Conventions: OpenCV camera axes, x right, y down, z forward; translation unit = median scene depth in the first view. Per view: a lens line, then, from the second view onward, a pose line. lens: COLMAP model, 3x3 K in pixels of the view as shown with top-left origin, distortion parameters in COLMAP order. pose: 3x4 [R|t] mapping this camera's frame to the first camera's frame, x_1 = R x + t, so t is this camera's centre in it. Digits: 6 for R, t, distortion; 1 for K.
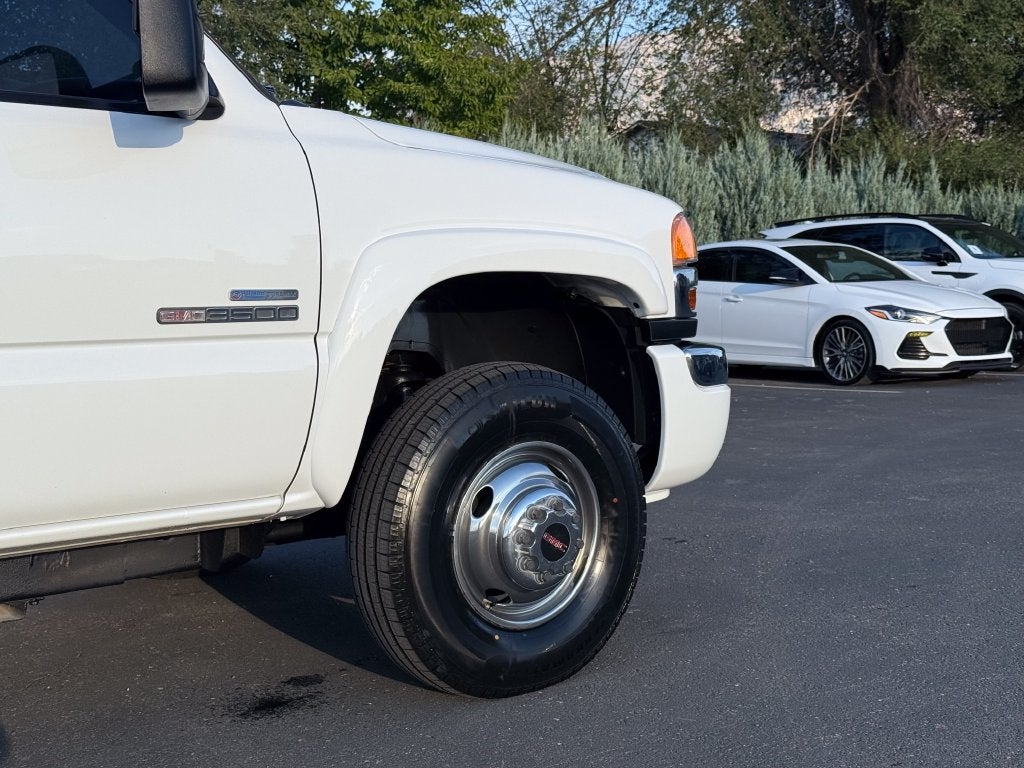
lens RADIAL K [[1432.6, 0, 505.2], [0, 1432.6, 383.4], [0, 0, 1]] dist [0.167937, -0.485235]
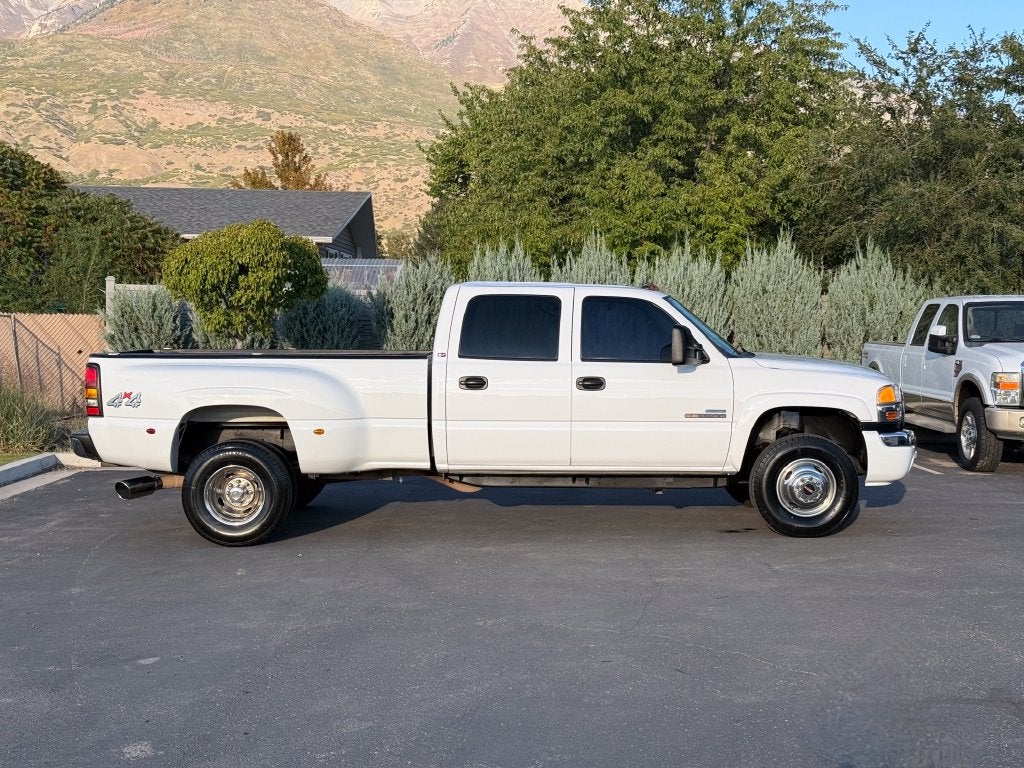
lens RADIAL K [[1432.6, 0, 505.2], [0, 1432.6, 383.4], [0, 0, 1]] dist [0.167937, -0.485235]
pose [[0.791739, 0.046030, -0.609122, 1.459652], [-0.061213, 0.998116, -0.004139, -0.073489], [0.607784, 0.040563, 0.793066, -2.002870]]
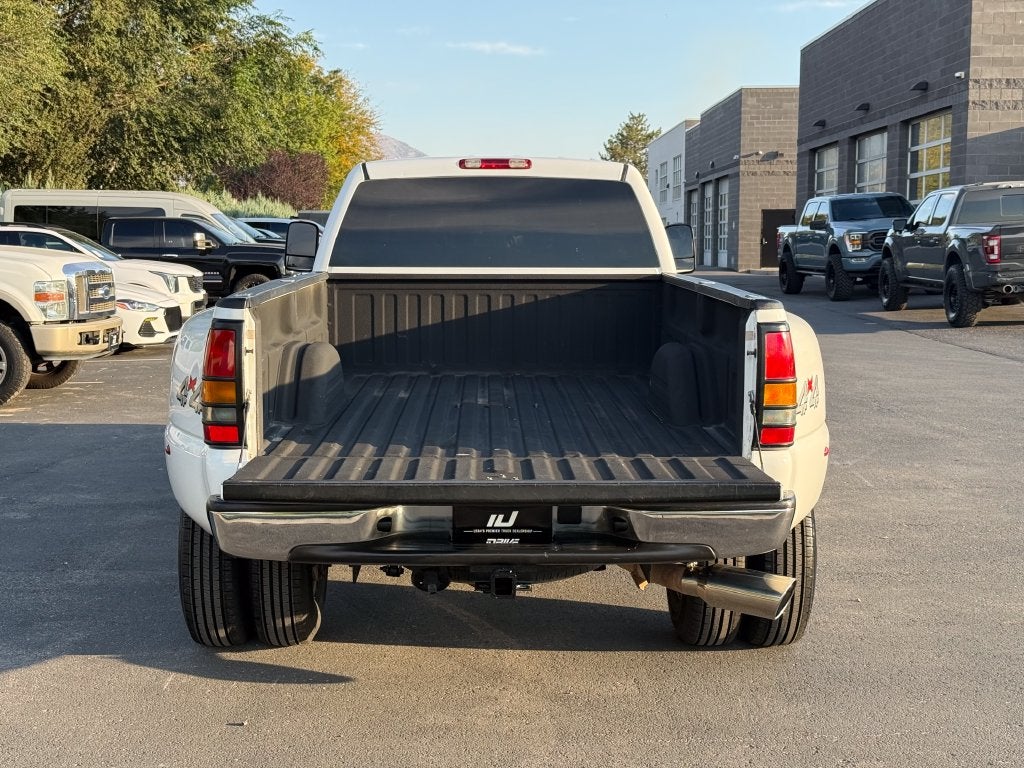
lens RADIAL K [[1432.6, 0, 505.2], [0, 1432.6, 383.4], [0, 0, 1]] dist [0.167937, -0.485235]
pose [[0.601063, -0.076908, 0.795492, -2.542184], [0.056570, 0.996957, 0.053641, -0.105479], [-0.797197, 0.012759, 0.603585, -0.581043]]
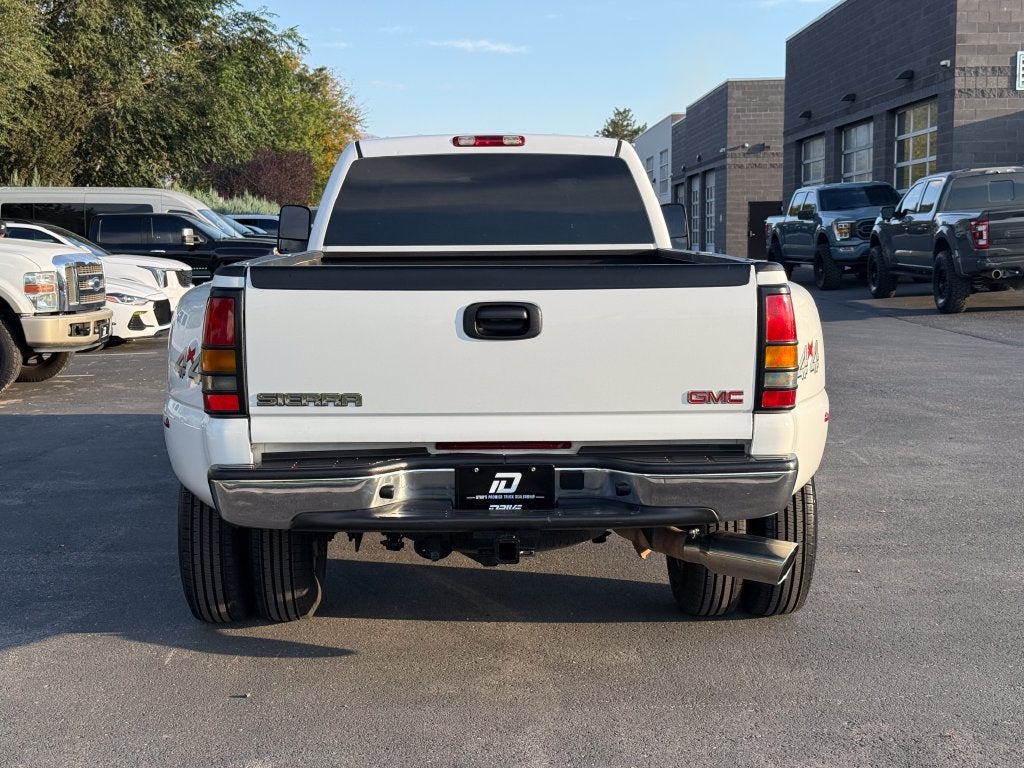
lens RADIAL K [[1432.6, 0, 505.2], [0, 1432.6, 383.4], [0, 0, 1]] dist [0.167937, -0.485235]
pose [[0.593718, -0.085023, 0.800169, -2.548546], [0.067734, 0.996154, 0.055589, -0.075707], [-0.801817, 0.021194, 0.597193, -0.568656]]
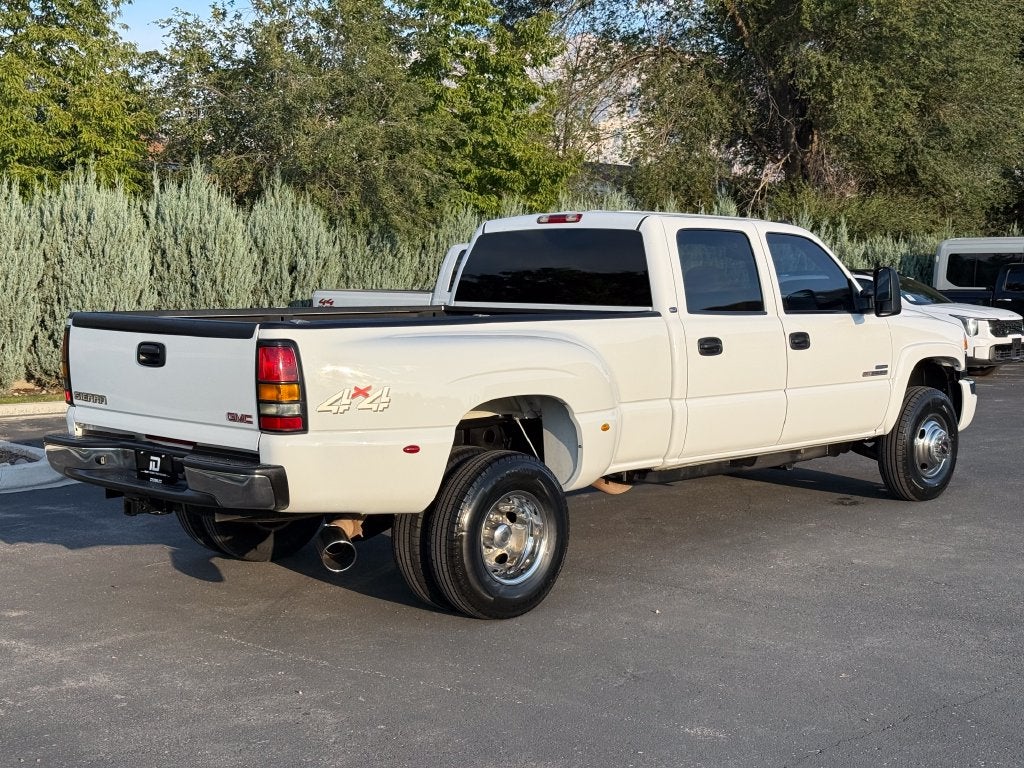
lens RADIAL K [[1432.6, 0, 505.2], [0, 1432.6, 383.4], [0, 0, 1]] dist [0.167937, -0.485235]
pose [[0.991770, 0.001747, 0.128021, -1.240333], [-0.001697, 0.999998, -0.000495, -0.018941], [-0.128022, 0.000274, 0.991771, -1.837198]]
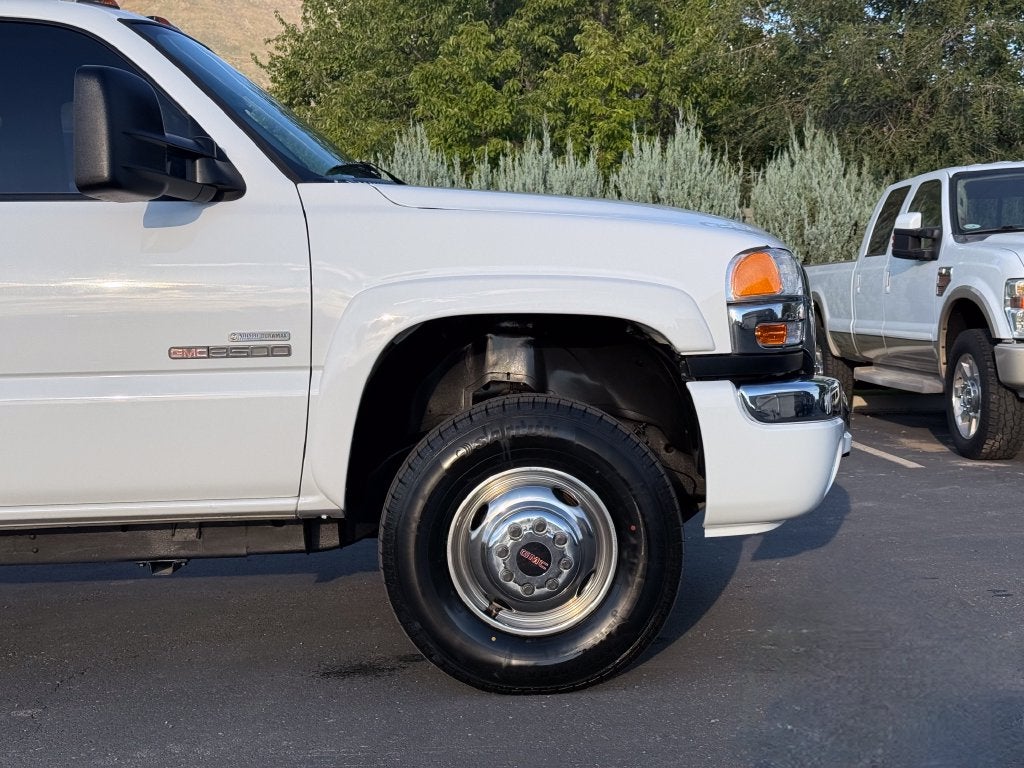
lens RADIAL K [[1432.6, 0, 505.2], [0, 1432.6, 383.4], [0, 0, 1]] dist [0.167937, -0.485235]
pose [[0.801151, 0.025925, -0.597901, 0.670424], [-0.028068, 0.999590, 0.005732, -0.029417], [0.597804, 0.012189, 0.801550, 0.101575]]
